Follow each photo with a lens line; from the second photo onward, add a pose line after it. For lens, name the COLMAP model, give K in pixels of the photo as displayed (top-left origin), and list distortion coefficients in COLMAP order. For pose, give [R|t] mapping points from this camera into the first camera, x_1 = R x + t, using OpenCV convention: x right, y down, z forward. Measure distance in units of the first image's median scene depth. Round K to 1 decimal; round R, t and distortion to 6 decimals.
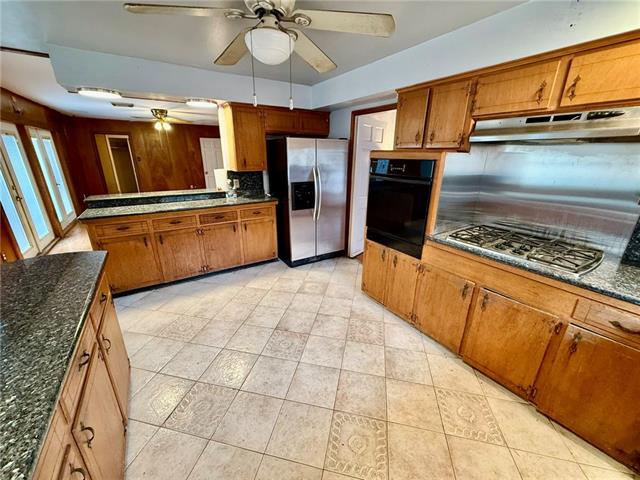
lens RADIAL K [[255.3, 0, 318.5], [0, 255.3, 239.6], [0, 0, 1]] dist [-0.002503, 0.000331]
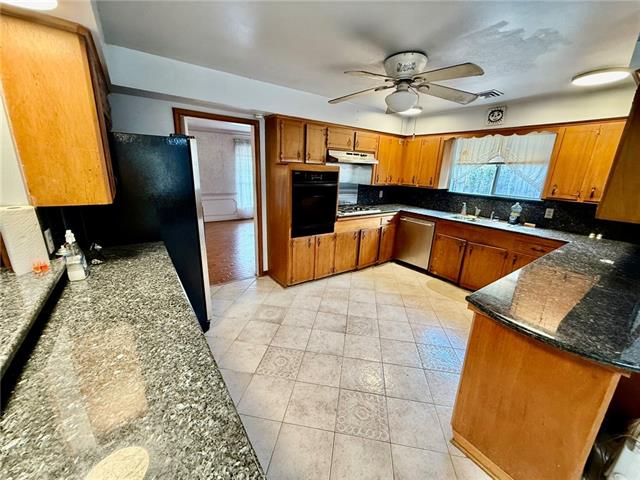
lens RADIAL K [[255.3, 0, 317.9], [0, 255.3, 240.7], [0, 0, 1]] dist [-0.002503, 0.000331]
pose [[-0.051785, -0.279215, 0.958831, -1.165189], [0.282772, 0.916727, 0.282226, -0.357946], [-0.957788, 0.285746, 0.031482, 1.056440]]
